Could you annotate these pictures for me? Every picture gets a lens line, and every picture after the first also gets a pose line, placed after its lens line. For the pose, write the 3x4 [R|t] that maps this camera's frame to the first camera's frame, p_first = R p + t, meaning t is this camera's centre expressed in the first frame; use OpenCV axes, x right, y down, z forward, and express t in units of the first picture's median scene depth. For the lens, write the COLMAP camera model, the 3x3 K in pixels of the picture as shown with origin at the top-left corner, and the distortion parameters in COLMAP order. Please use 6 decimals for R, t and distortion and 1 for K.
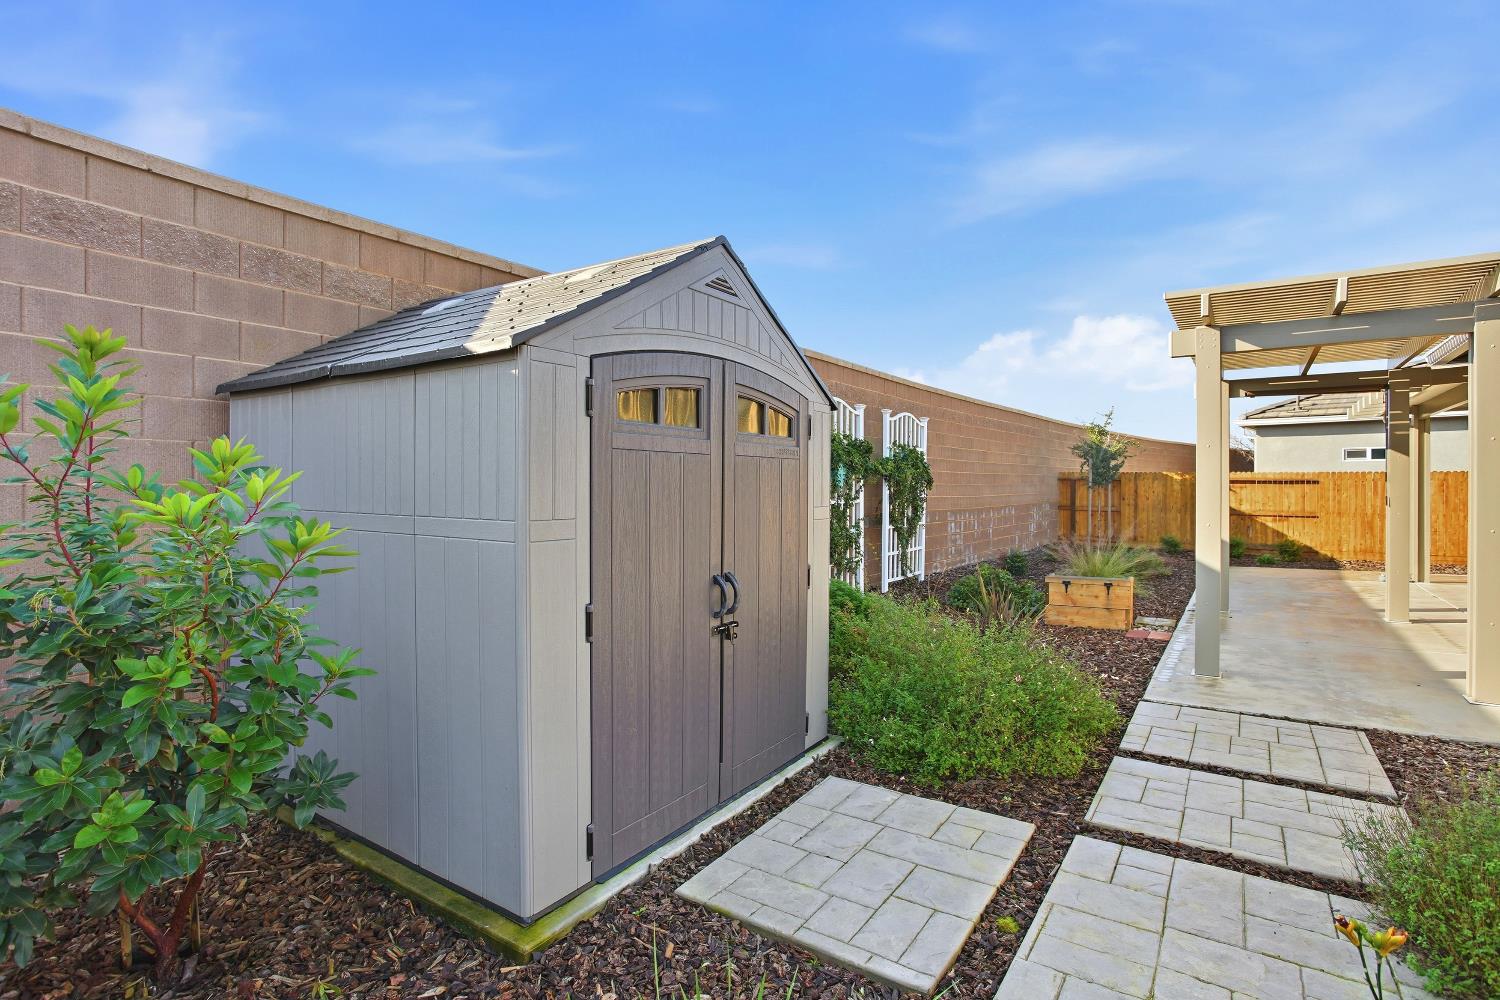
lens RADIAL K [[743.8, 0, 749.8], [0, 743.8, 487.5], [0, 0, 1]] dist [-0.075970, 0.032583]
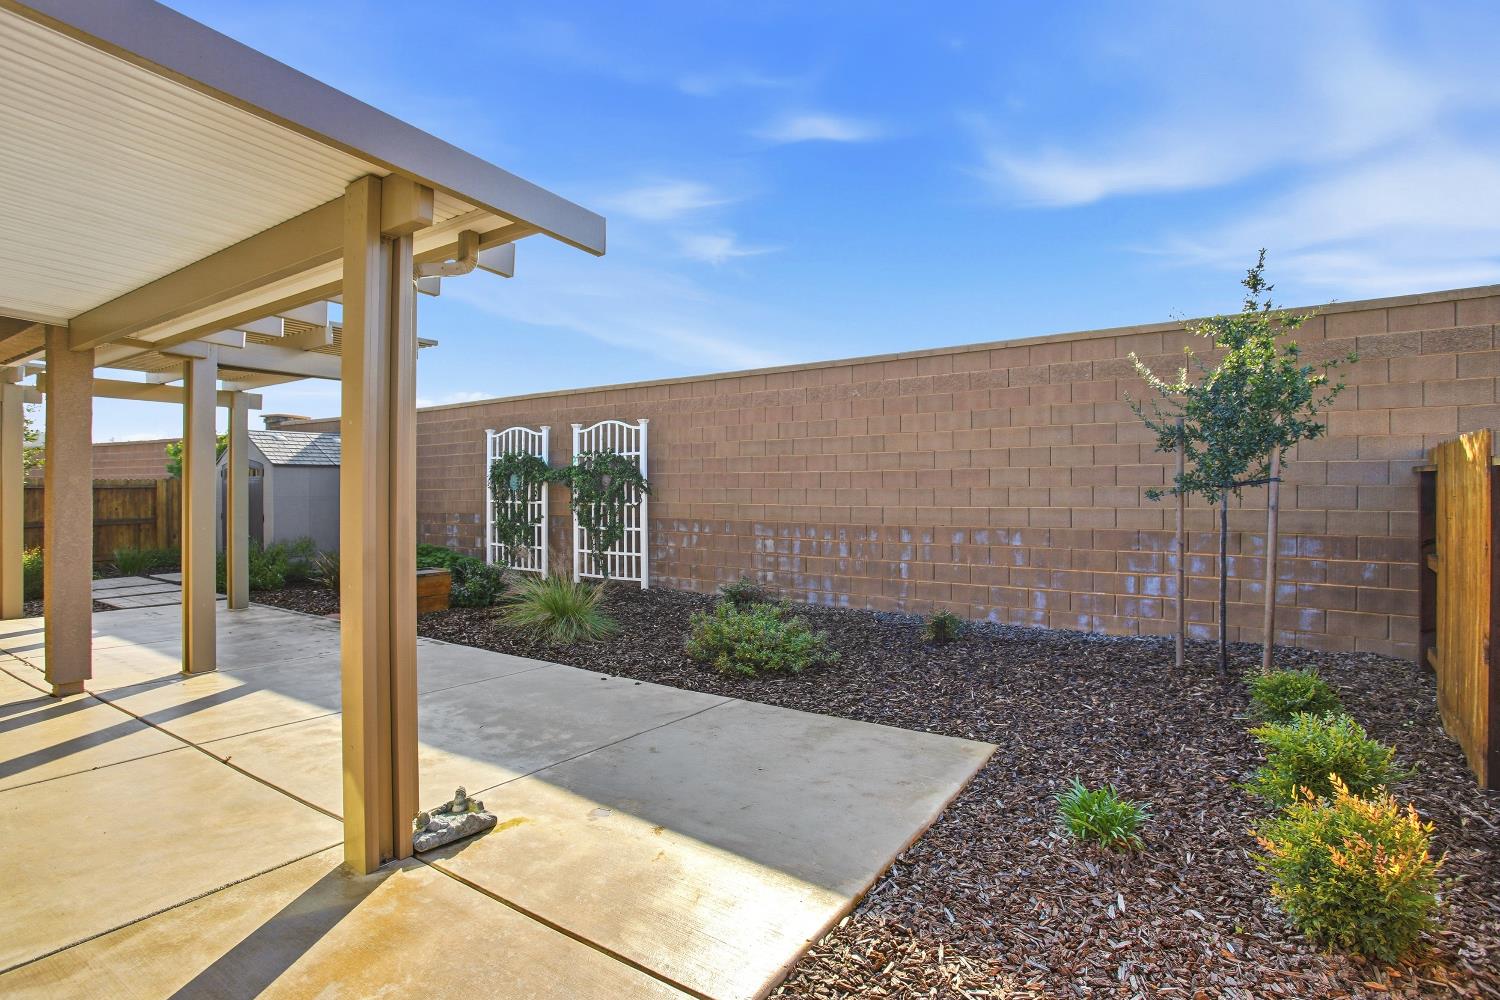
lens RADIAL K [[743.8, 0, 749.8], [0, 743.8, 487.5], [0, 0, 1]] dist [-0.075970, 0.032583]
pose [[0.029053, -0.000432, -0.999578, 2.261358], [0.000601, 1.000000, -0.000415, -0.011907], [0.999578, -0.000589, 0.029053, 2.100976]]
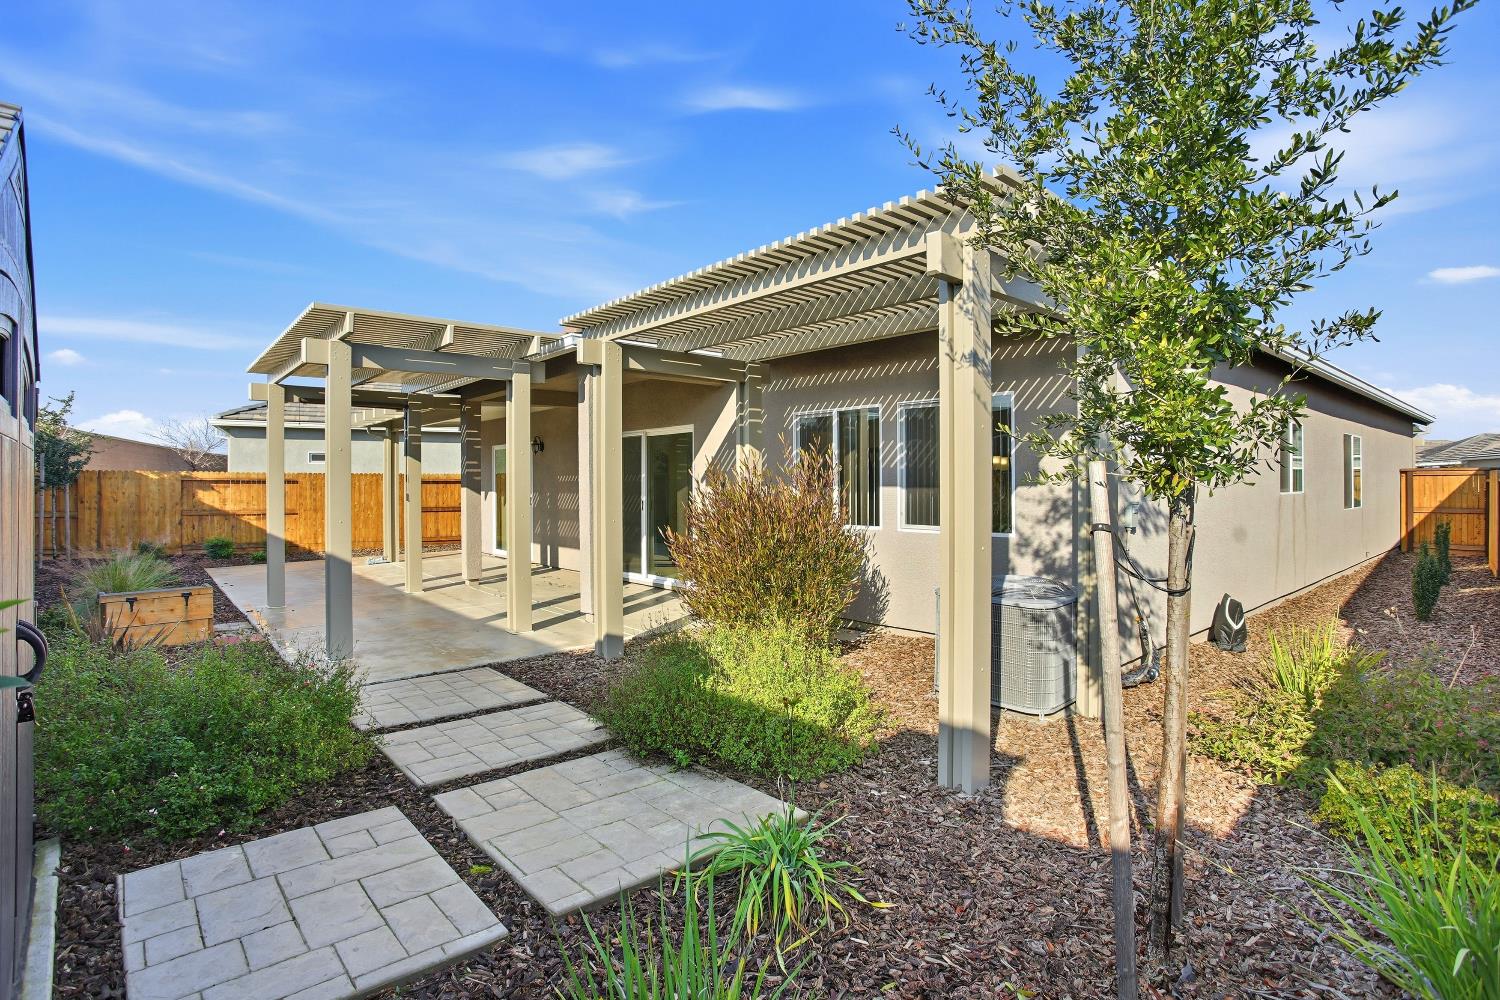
lens RADIAL K [[743.8, 0, 749.8], [0, 743.8, 487.5], [0, 0, 1]] dist [-0.075970, 0.032583]
pose [[0.247653, -0.004886, 0.968836, -0.286712], [0.003865, 0.999984, 0.004055, -0.002981], [-0.968841, 0.002741, 0.247668, 0.129890]]
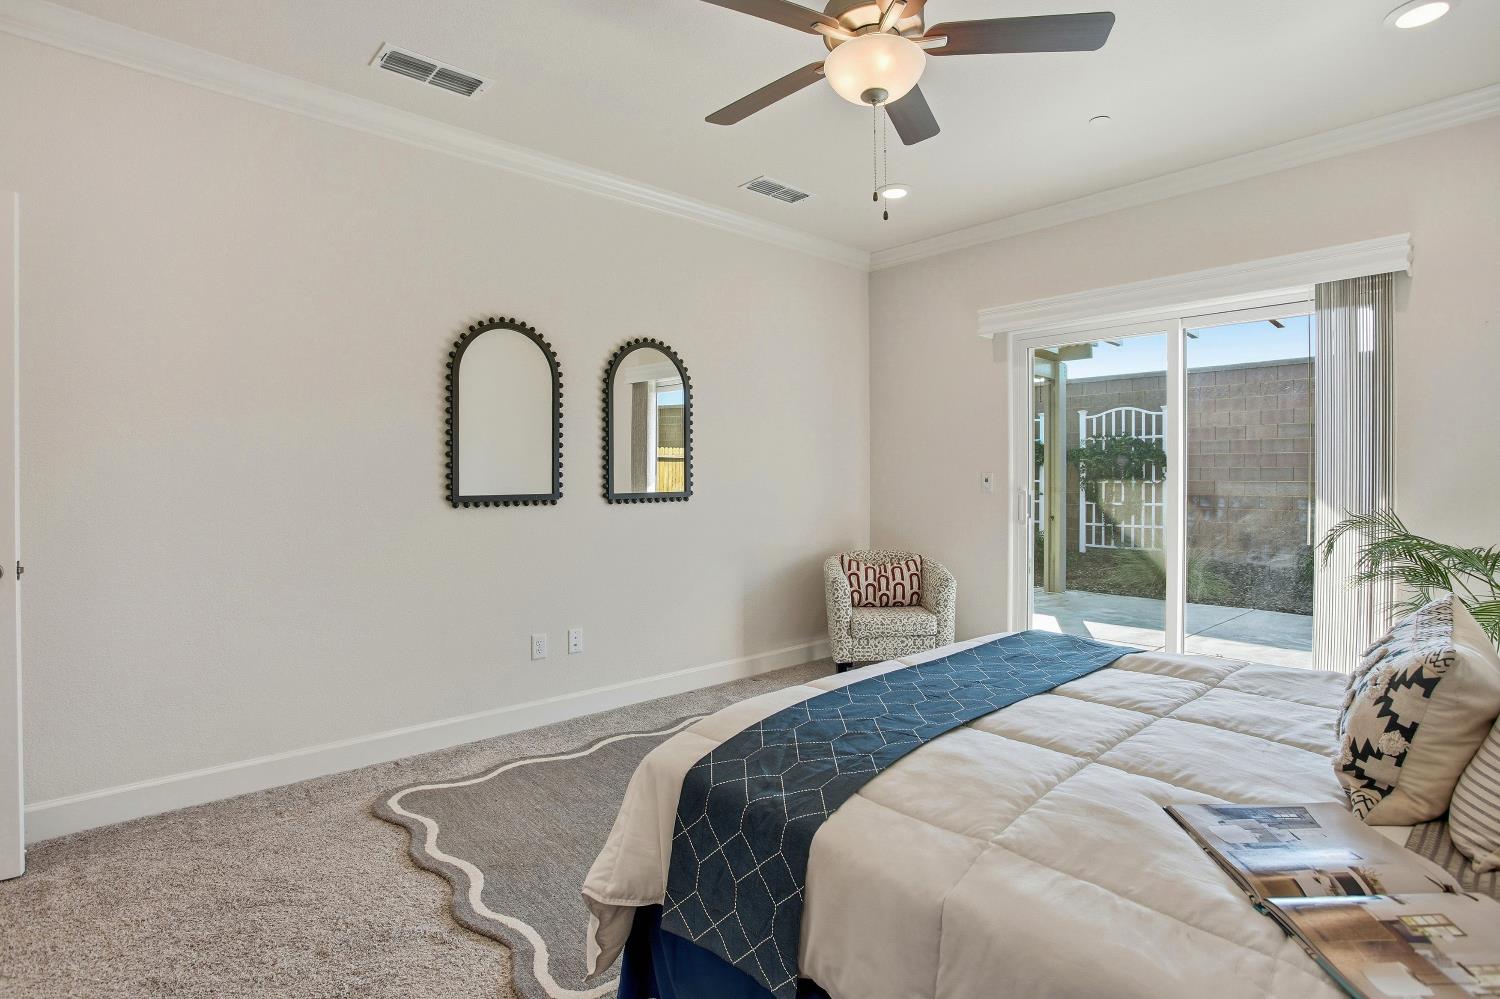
lens RADIAL K [[743.8, 0, 749.8], [0, 743.8, 487.0], [0, 0, 1]] dist [-0.075970, 0.032583]
pose [[-0.227448, 0.010945, -0.973729, 2.629427], [0.002293, 0.999940, 0.010704, 0.018186], [0.973787, 0.000202, -0.227460, 1.241934]]
